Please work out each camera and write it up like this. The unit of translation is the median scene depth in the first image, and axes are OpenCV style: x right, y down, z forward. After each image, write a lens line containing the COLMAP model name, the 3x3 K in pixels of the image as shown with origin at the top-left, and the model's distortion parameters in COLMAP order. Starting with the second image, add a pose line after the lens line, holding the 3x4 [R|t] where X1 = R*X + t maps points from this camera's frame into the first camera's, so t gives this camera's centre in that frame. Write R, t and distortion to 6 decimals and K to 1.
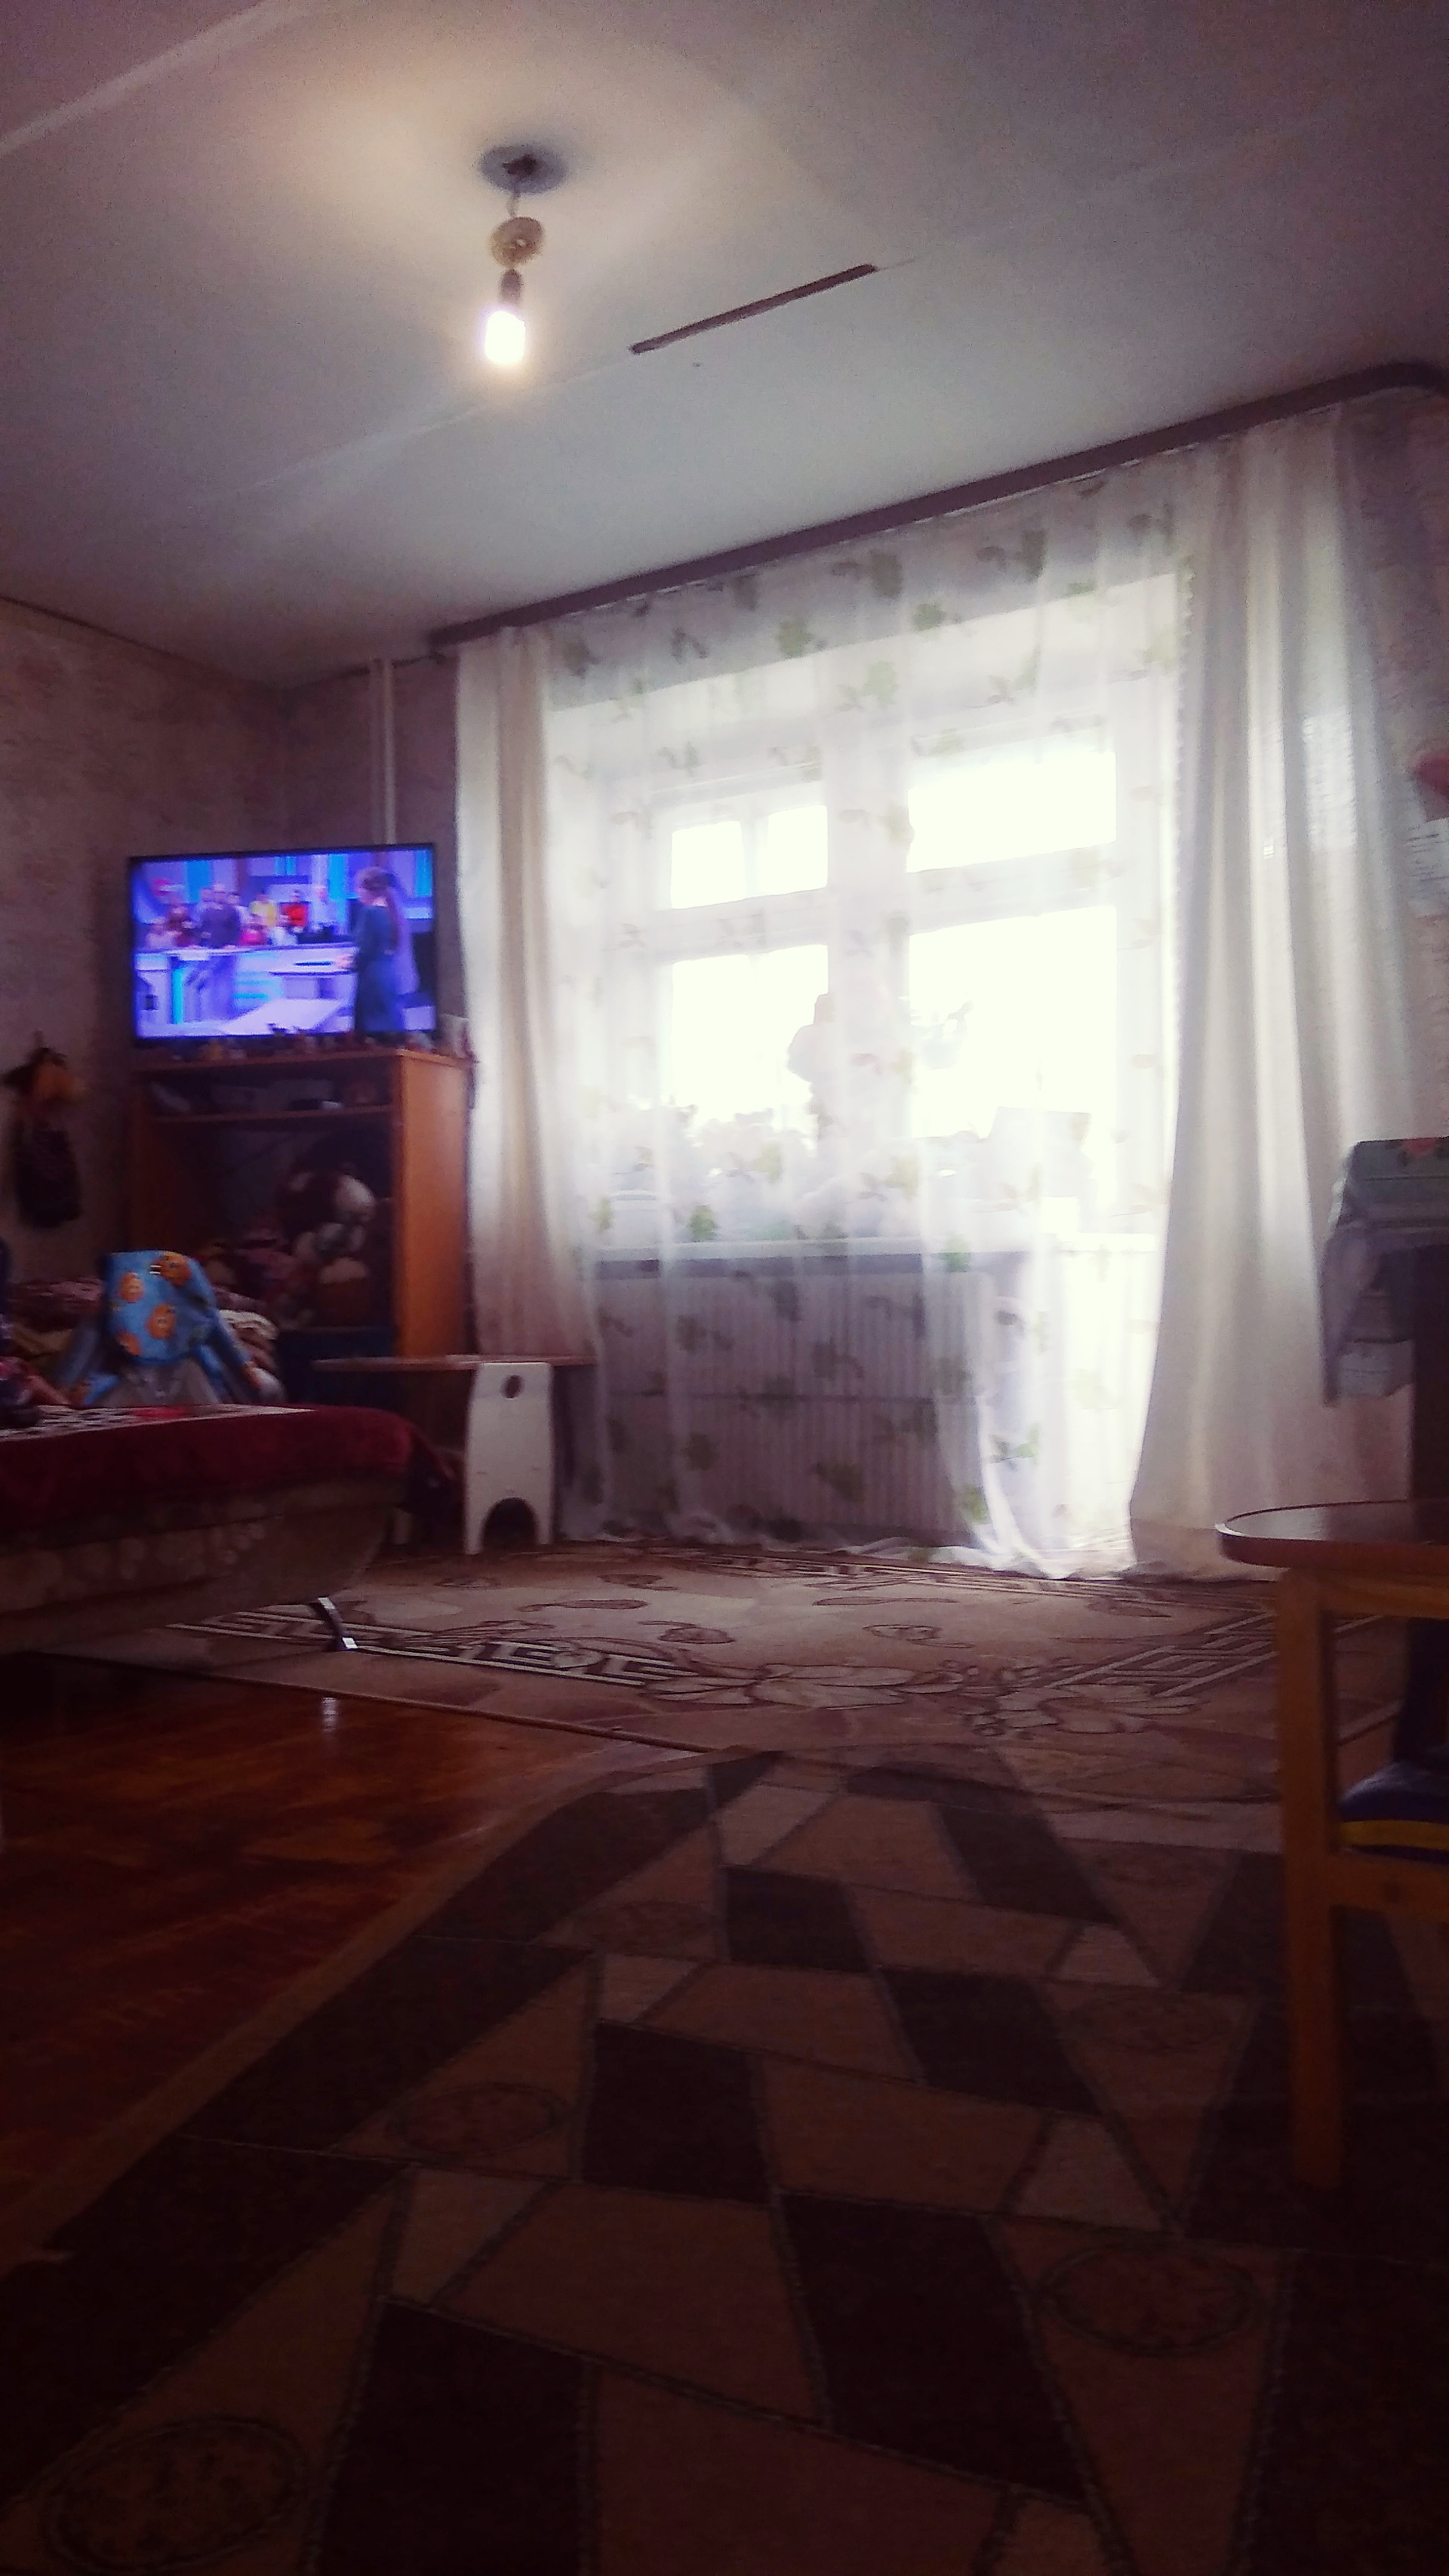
lens RADIAL K [[2143.6, 0, 720.6], [0, 2143.6, 1287.0], [0, 0, 1]] dist [0.067469, -0.076007]
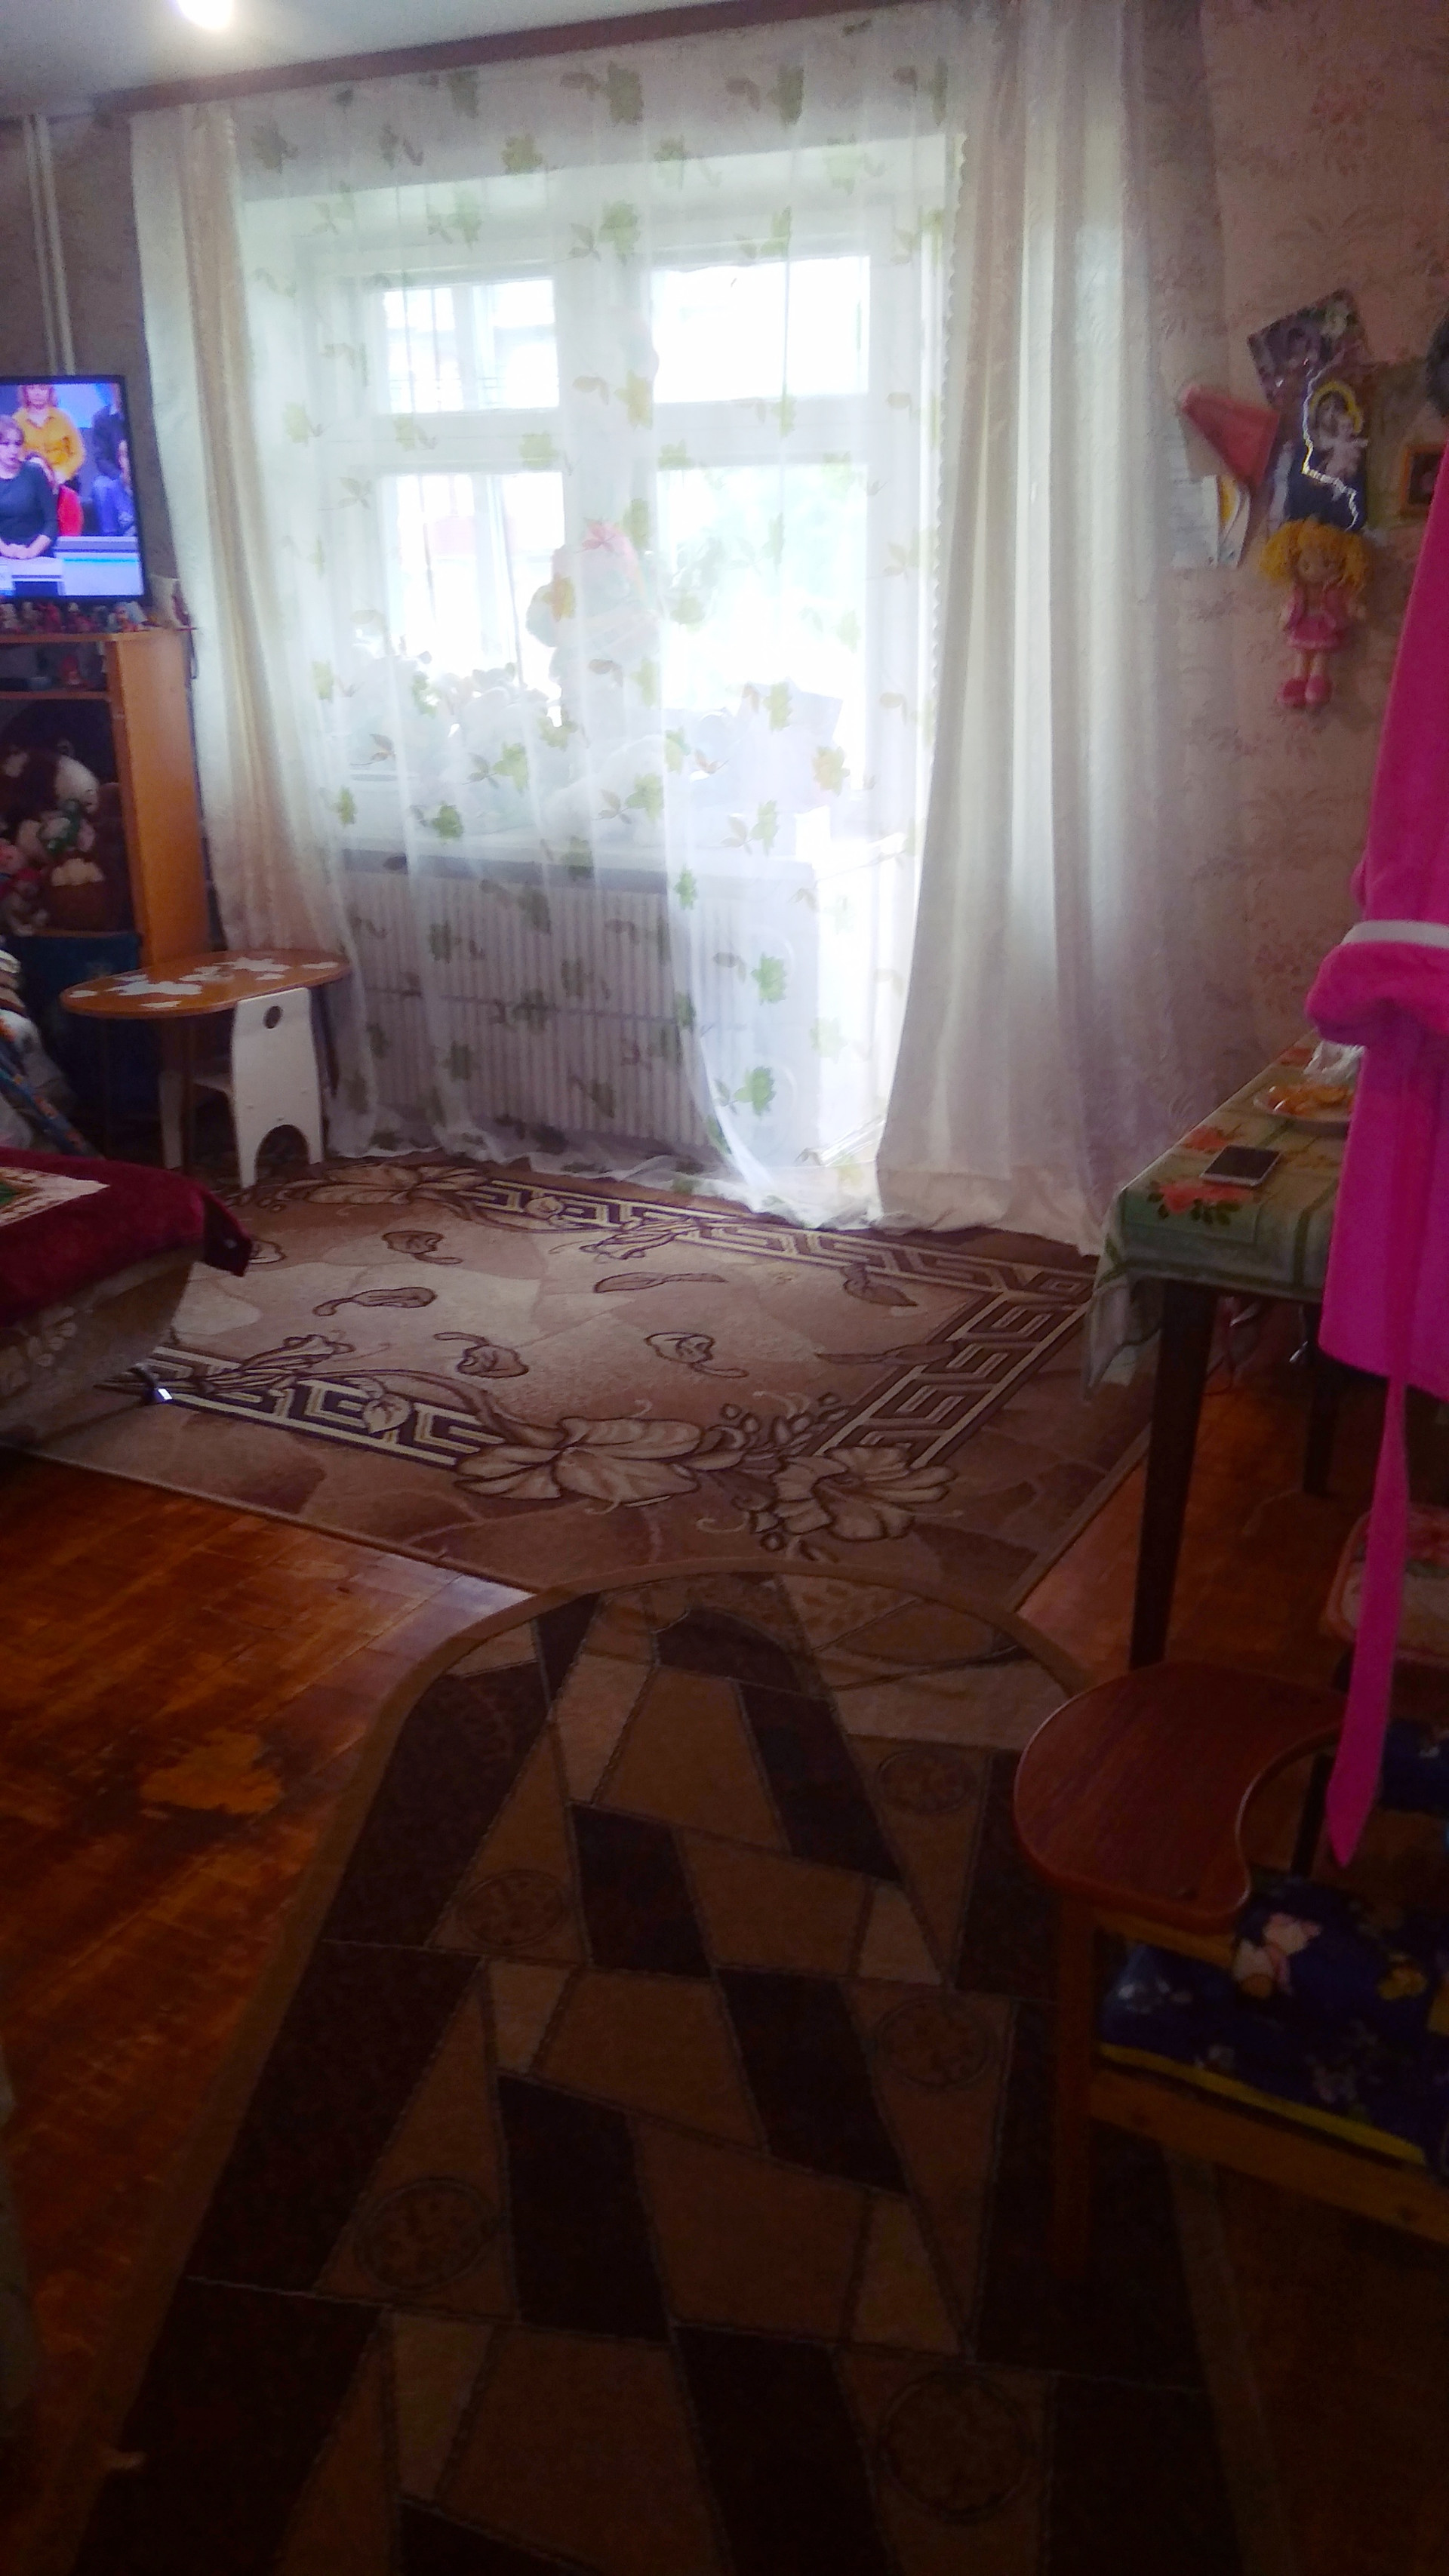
lens RADIAL K [[2143.6, 0, 729.7], [0, 2143.6, 1281.9], [0, 0, 1]] dist [0.067469, -0.076007]
pose [[0.990068, -0.052492, 0.130425, -0.025295], [0.003554, 0.936733, 0.350026, -0.205363], [-0.140547, -0.346086, 0.927616, -0.004972]]
